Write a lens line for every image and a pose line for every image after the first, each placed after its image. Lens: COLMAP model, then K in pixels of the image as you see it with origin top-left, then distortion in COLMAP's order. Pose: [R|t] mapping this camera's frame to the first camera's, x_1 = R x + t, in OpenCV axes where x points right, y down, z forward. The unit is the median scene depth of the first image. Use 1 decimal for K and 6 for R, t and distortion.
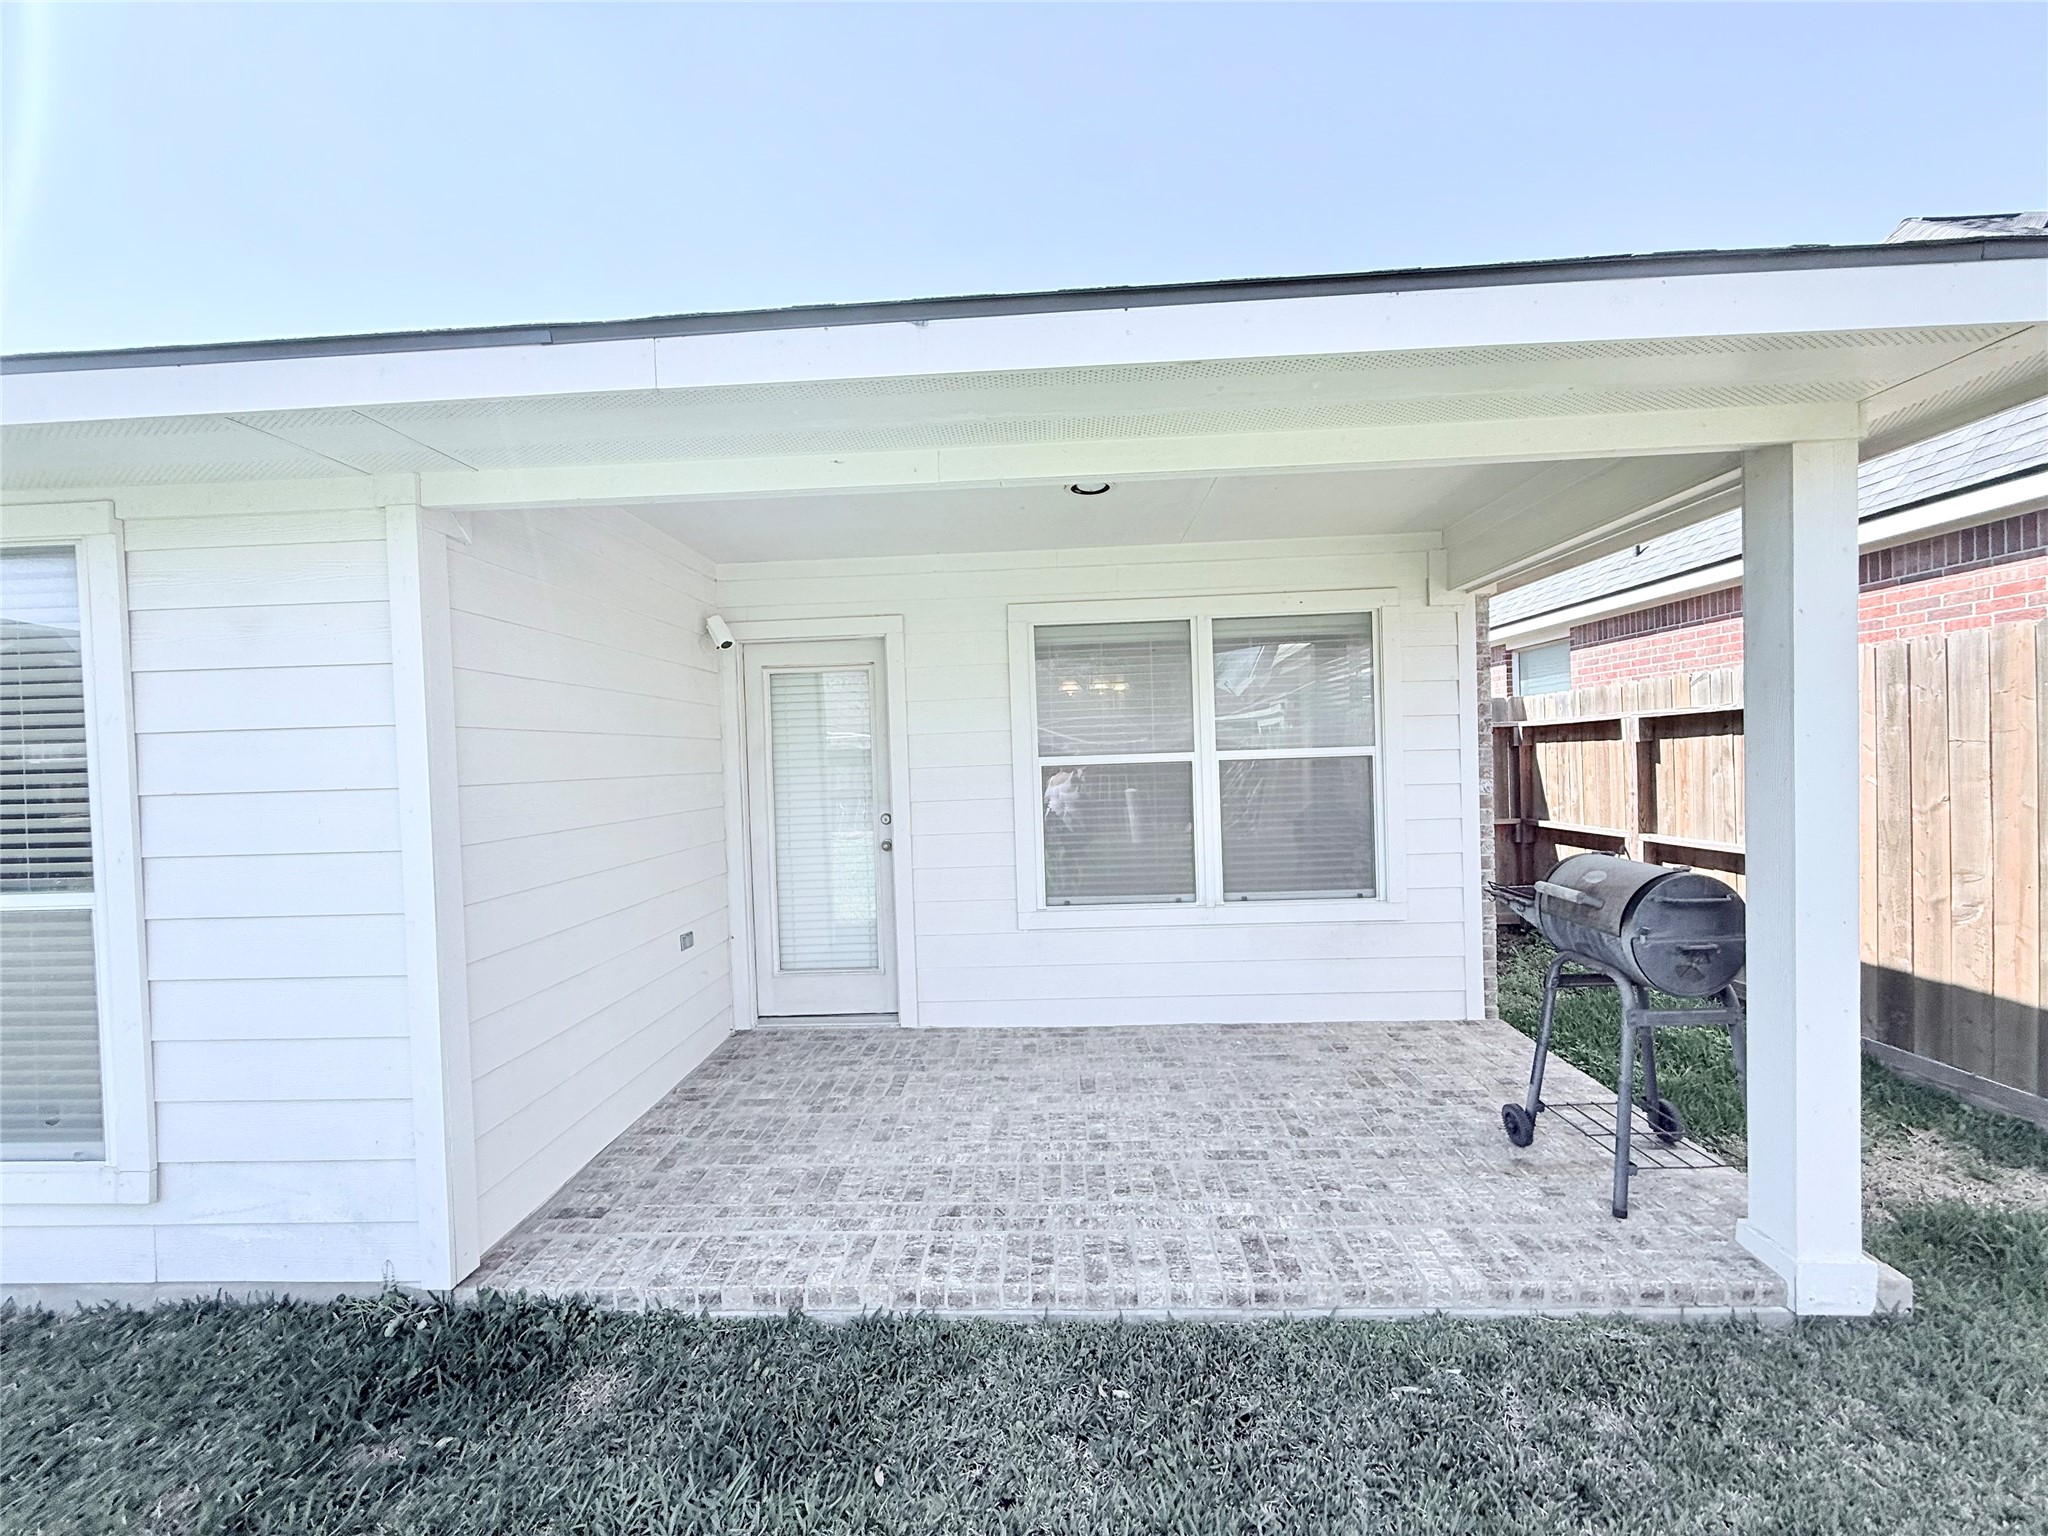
lens RADIAL K [[817.0, 0, 1021.8], [0, 817.0, 769.0], [0, 0, 1]] dist [0.000594, 0.000349]
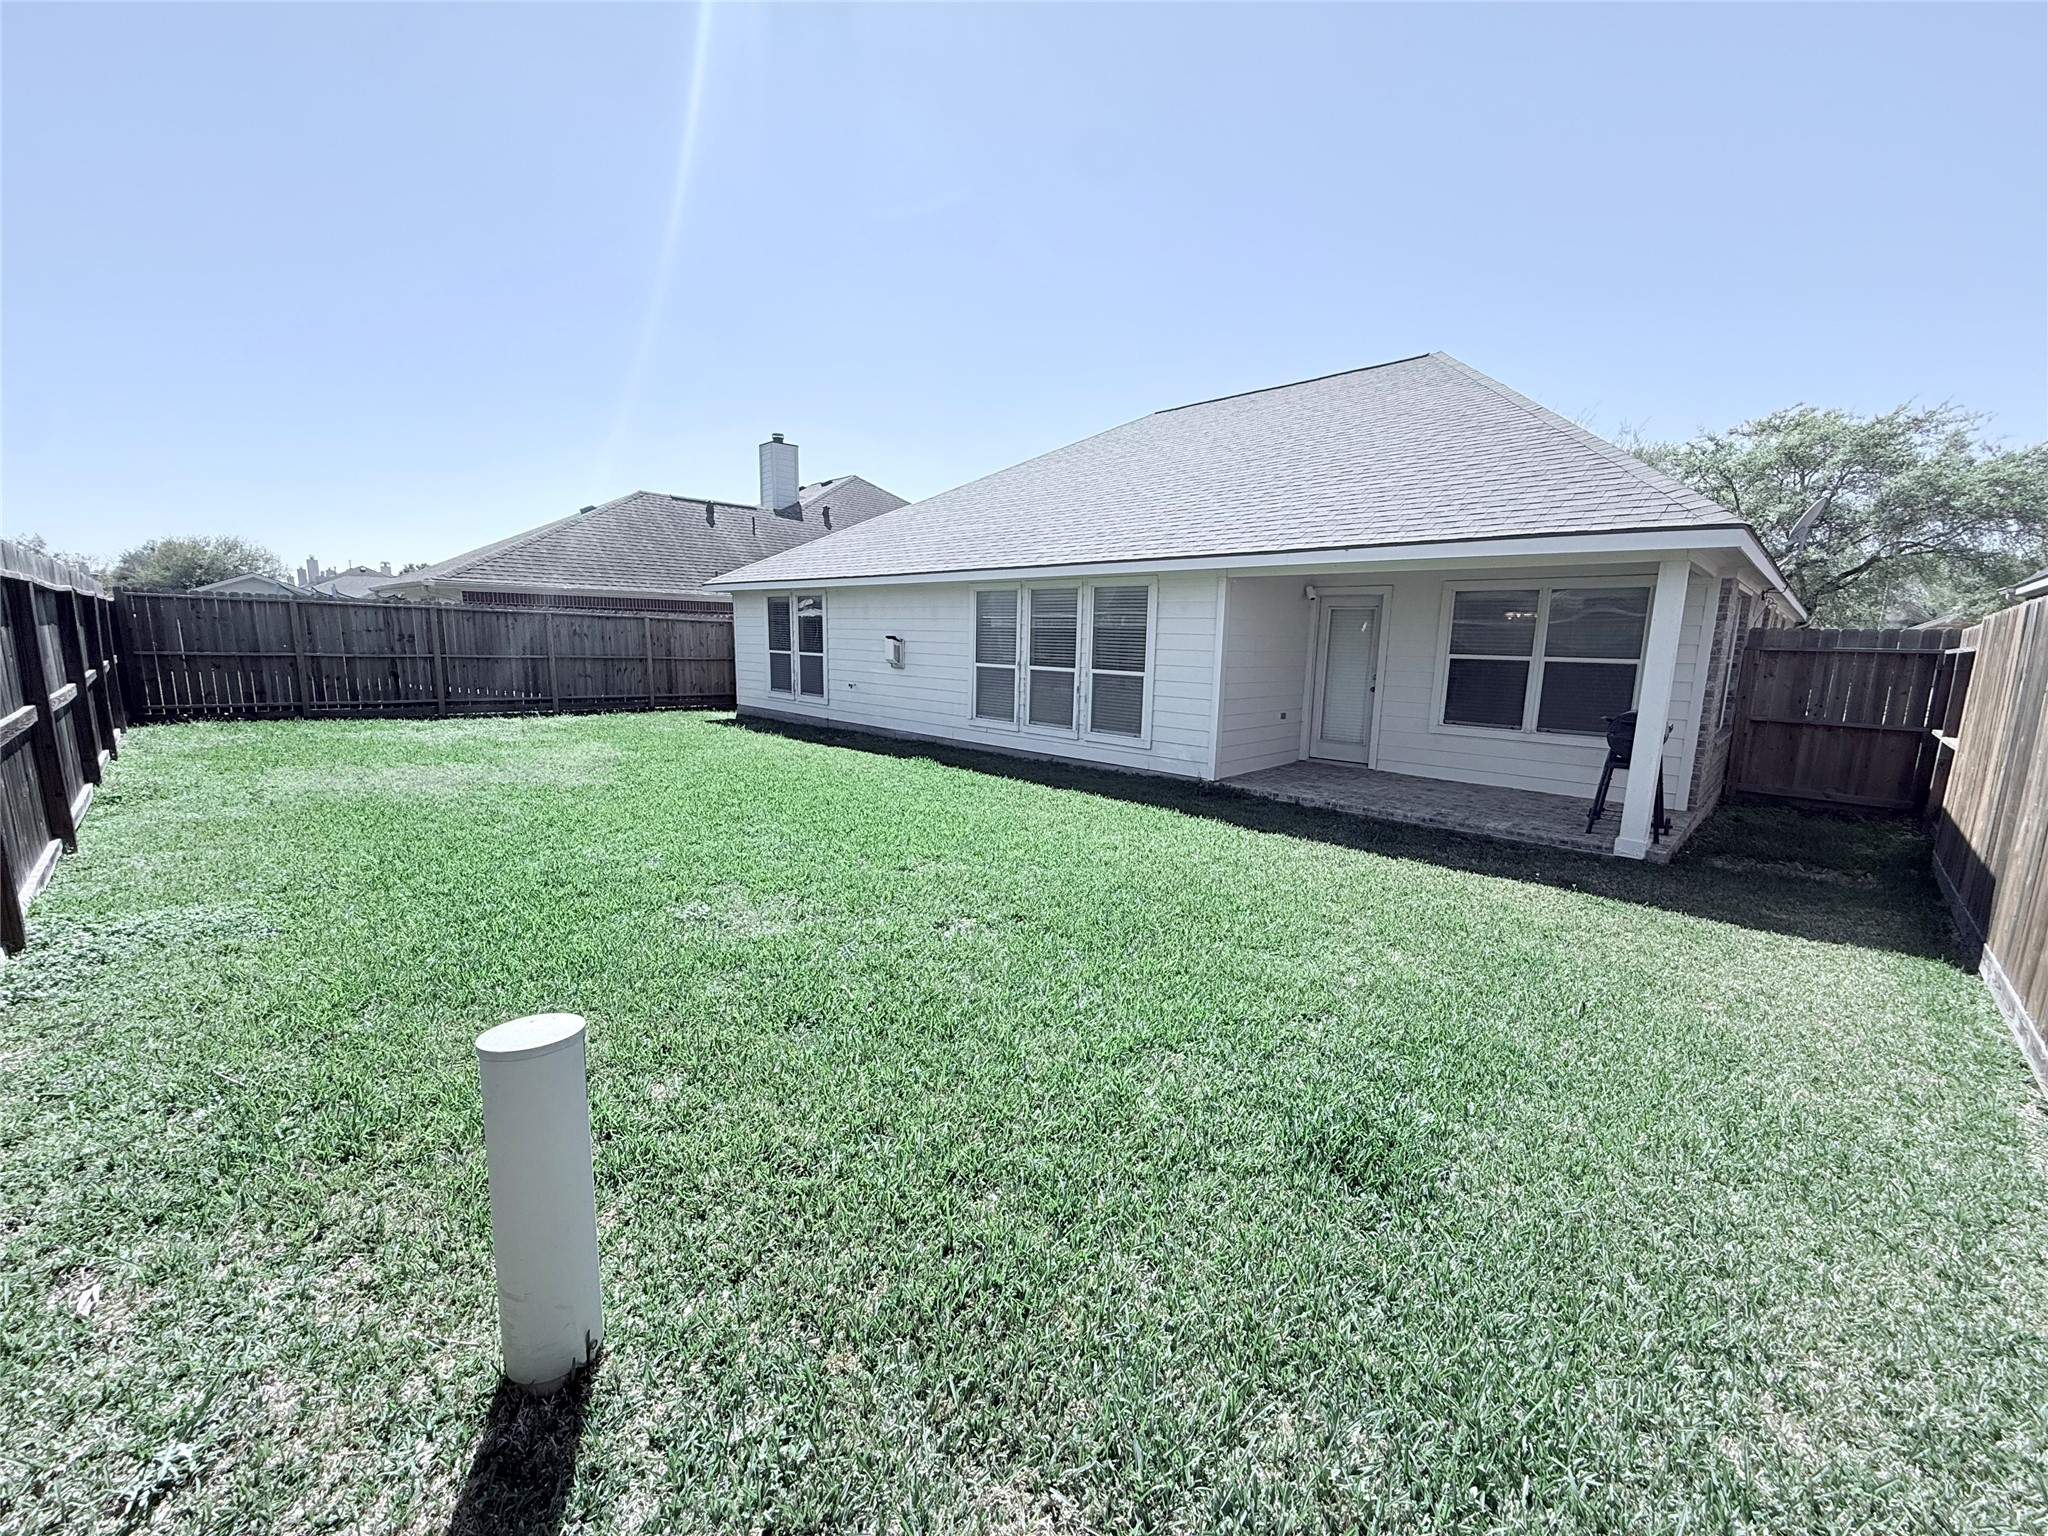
lens RADIAL K [[817.0, 0, 1021.8], [0, 817.0, 769.0], [0, 0, 1]] dist [0.000594, 0.000349]
pose [[0.742172, 0.158326, -0.651241, 0.637892], [-0.059464, 0.983420, 0.171317, -0.019064], [0.667567, -0.088421, 0.739281, -1.374530]]
